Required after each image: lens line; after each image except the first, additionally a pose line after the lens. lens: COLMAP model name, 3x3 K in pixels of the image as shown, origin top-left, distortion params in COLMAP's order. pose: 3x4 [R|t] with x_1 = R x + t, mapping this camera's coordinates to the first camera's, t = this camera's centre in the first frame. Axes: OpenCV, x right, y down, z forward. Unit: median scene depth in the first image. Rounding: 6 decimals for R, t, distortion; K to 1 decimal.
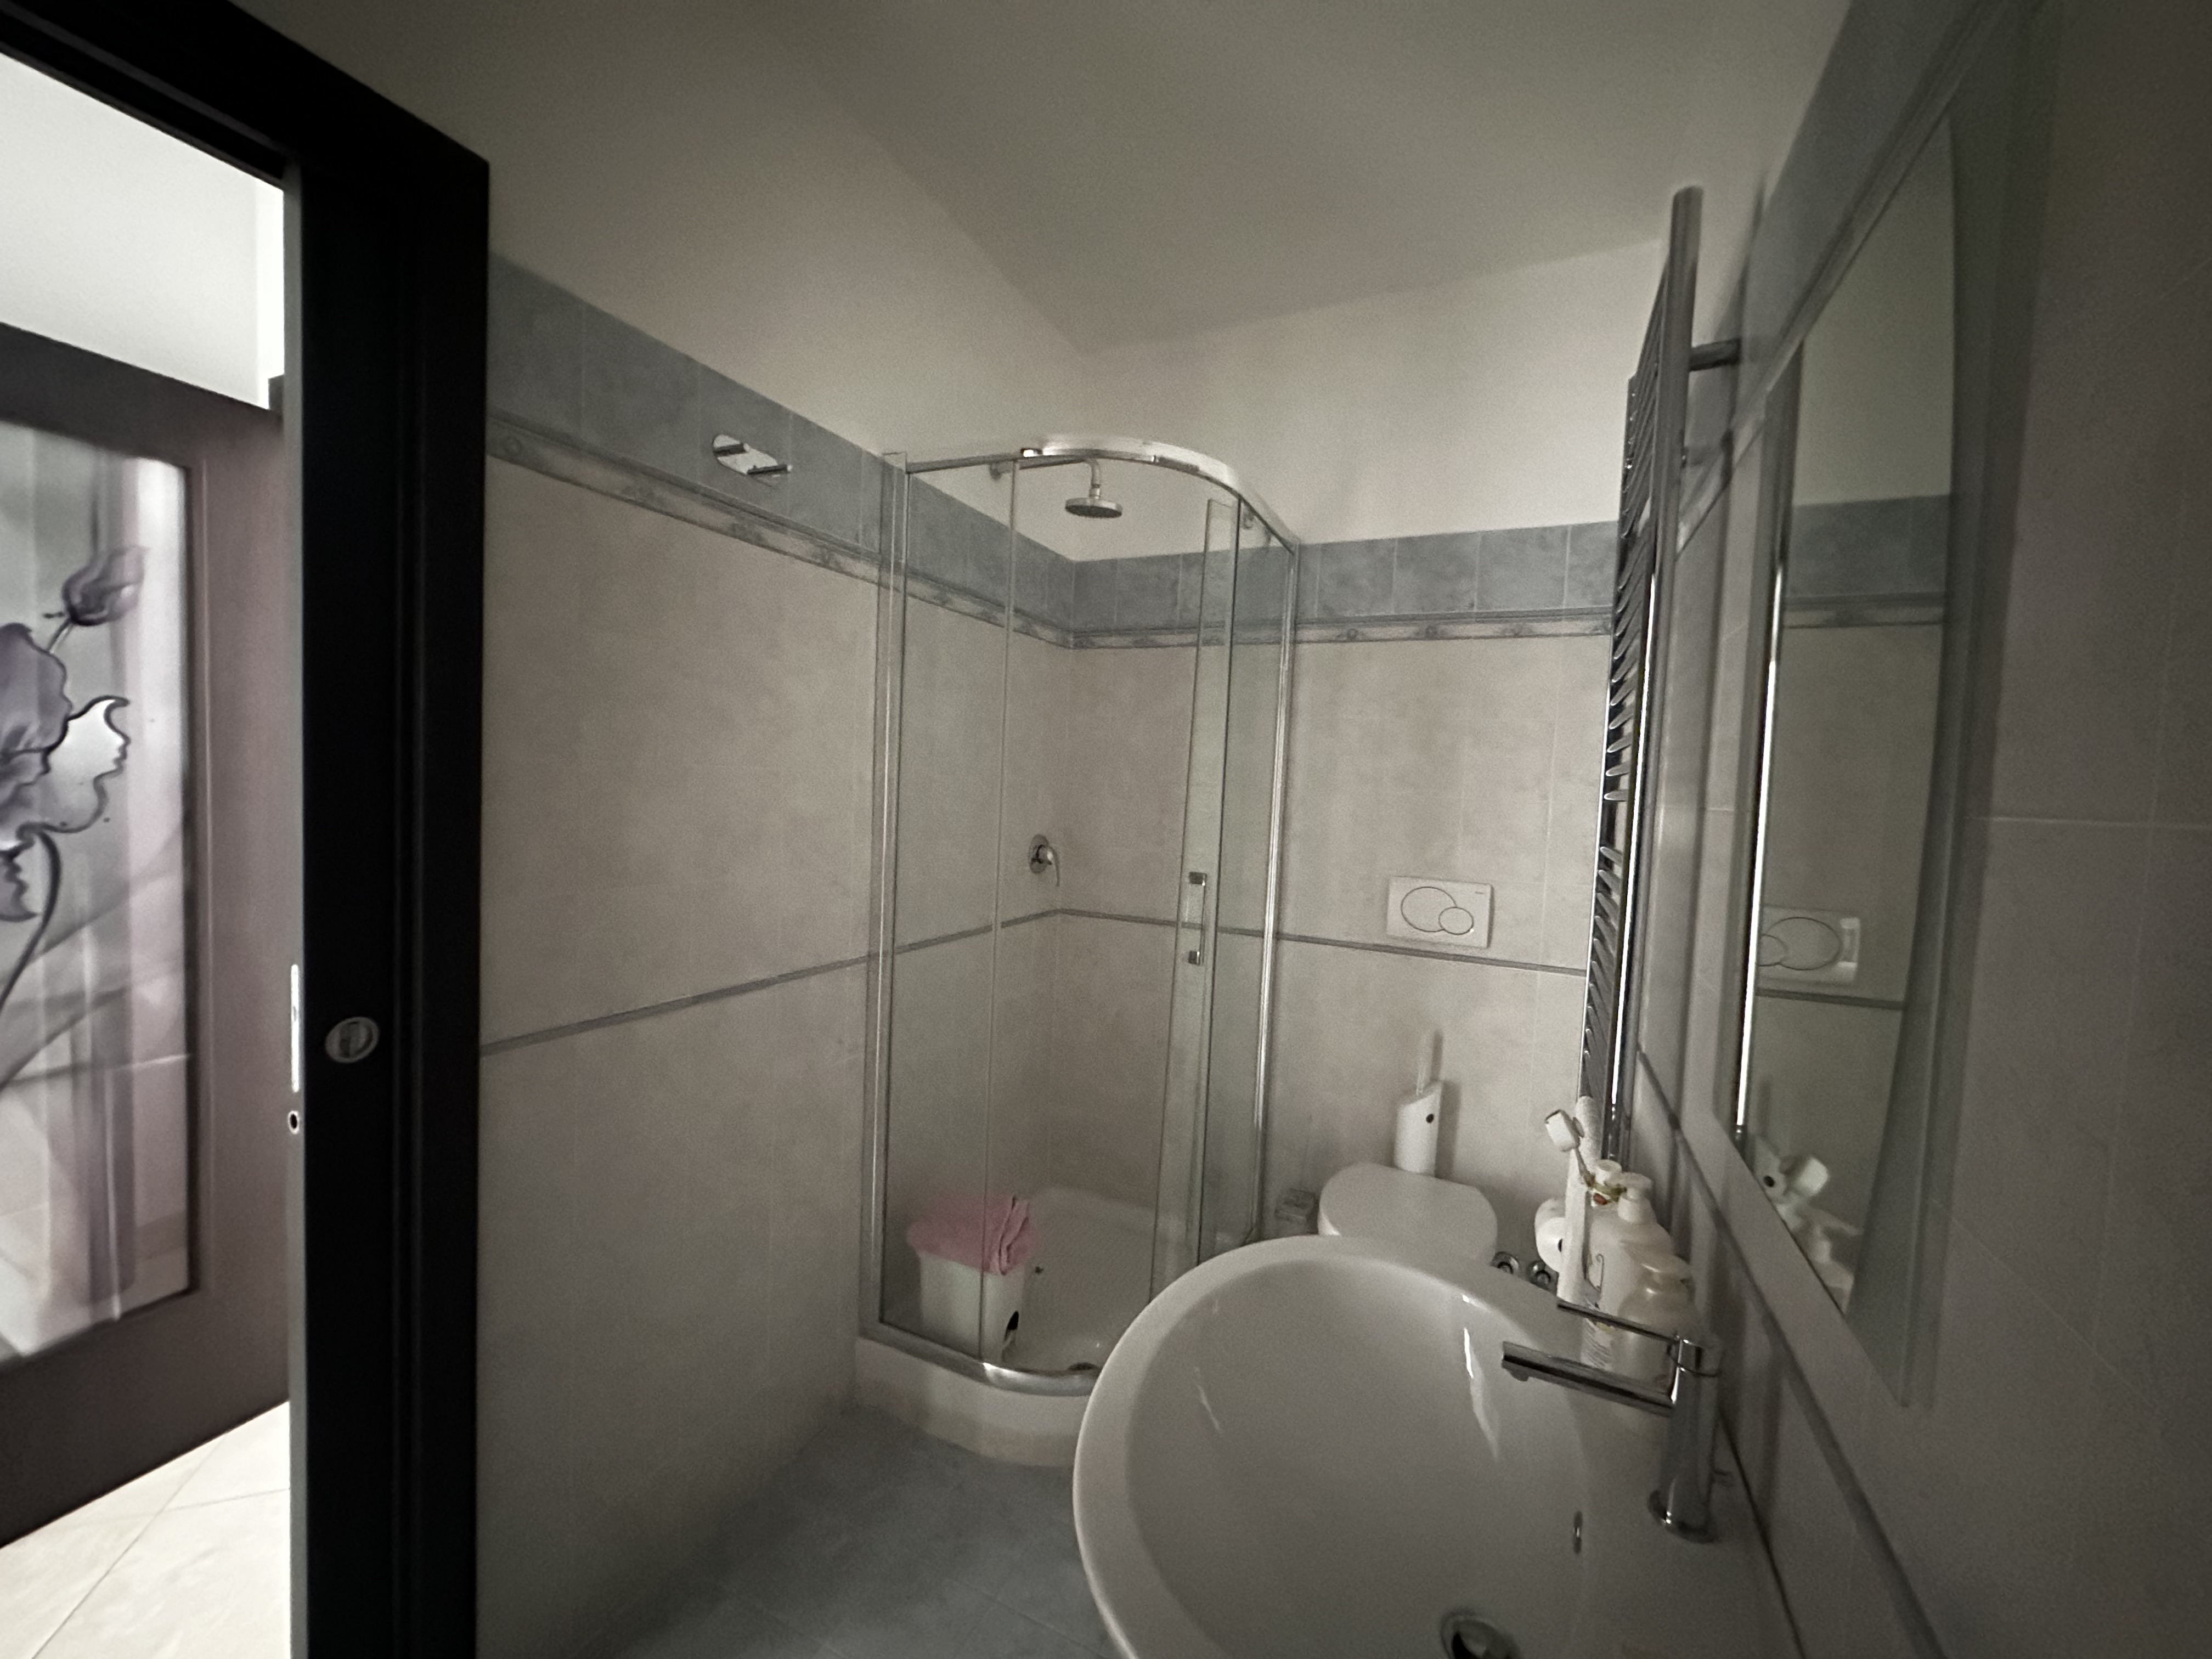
lens RADIAL K [[879.4, 0, 1104.9], [0, 879.4, 825.9], [0, 0, 1]] dist [-0.001876, 0.000839]
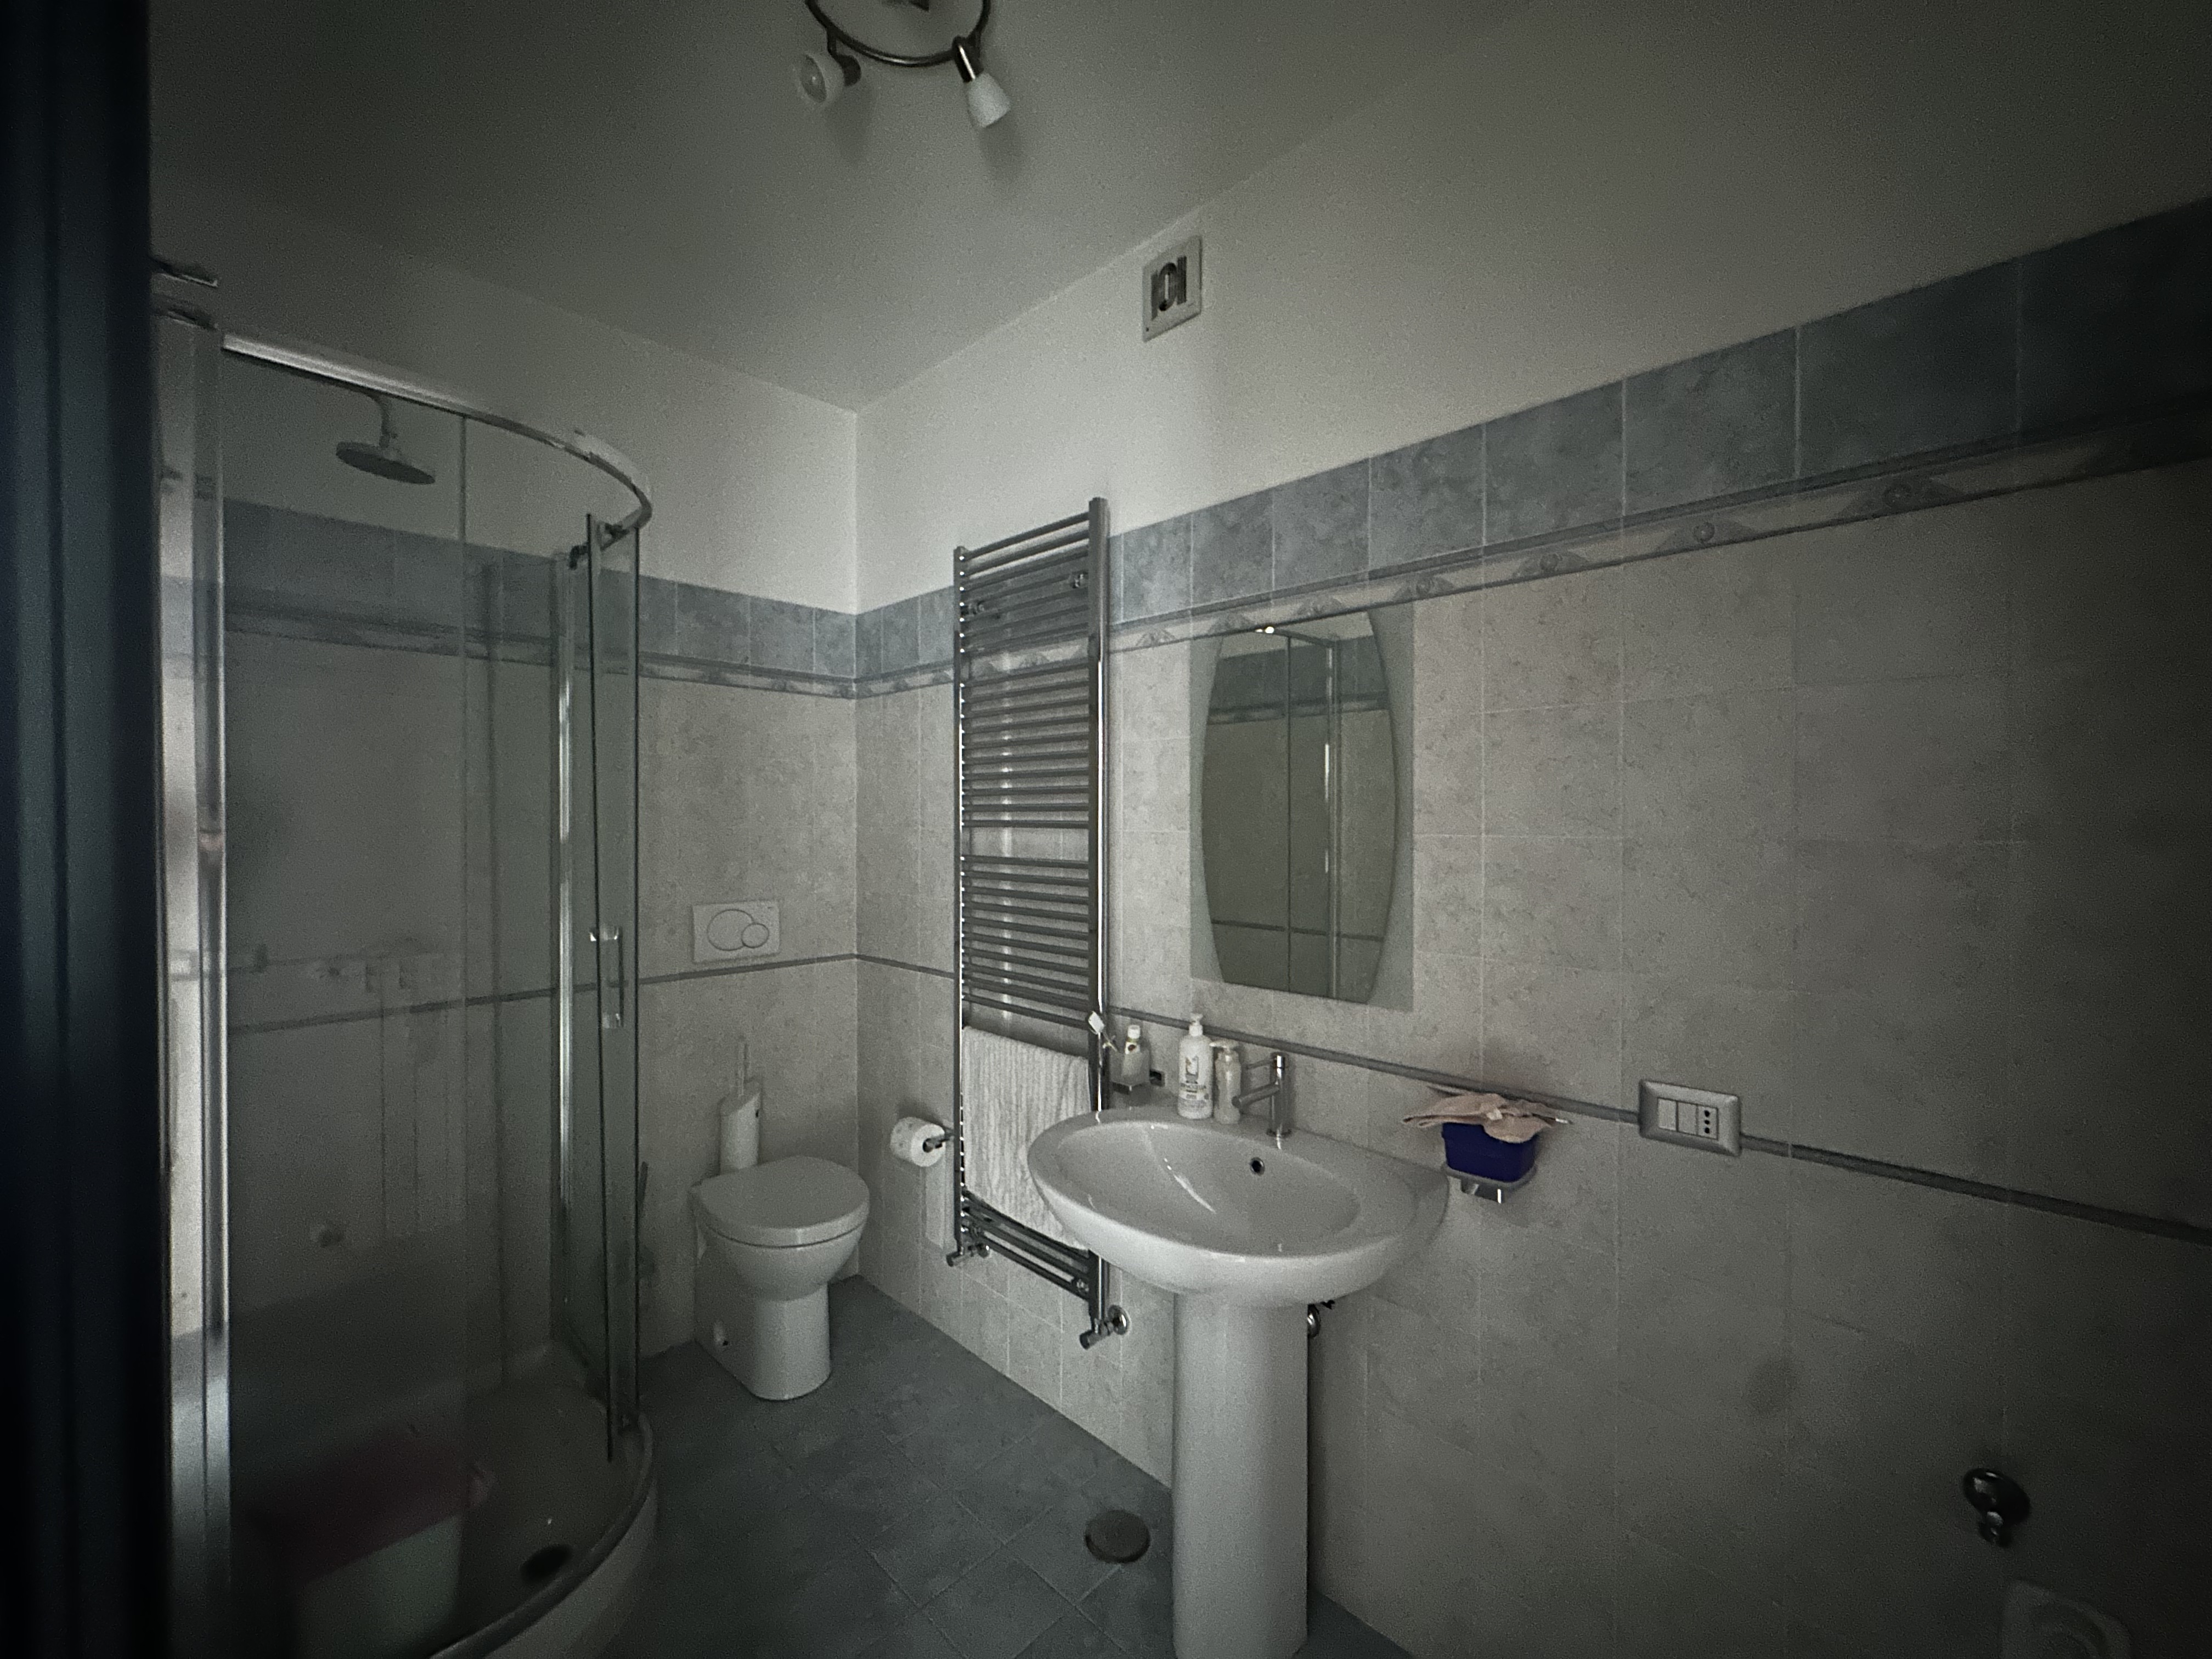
lens RADIAL K [[879.4, 0, 1104.9], [0, 879.4, 825.9], [0, 0, 1]] dist [-0.001876, 0.000839]
pose [[0.333196, -0.043504, 0.941854, -0.513678], [0.070972, 0.997258, 0.020955, -0.025117], [-0.940183, 0.059864, 0.335370, 0.193409]]
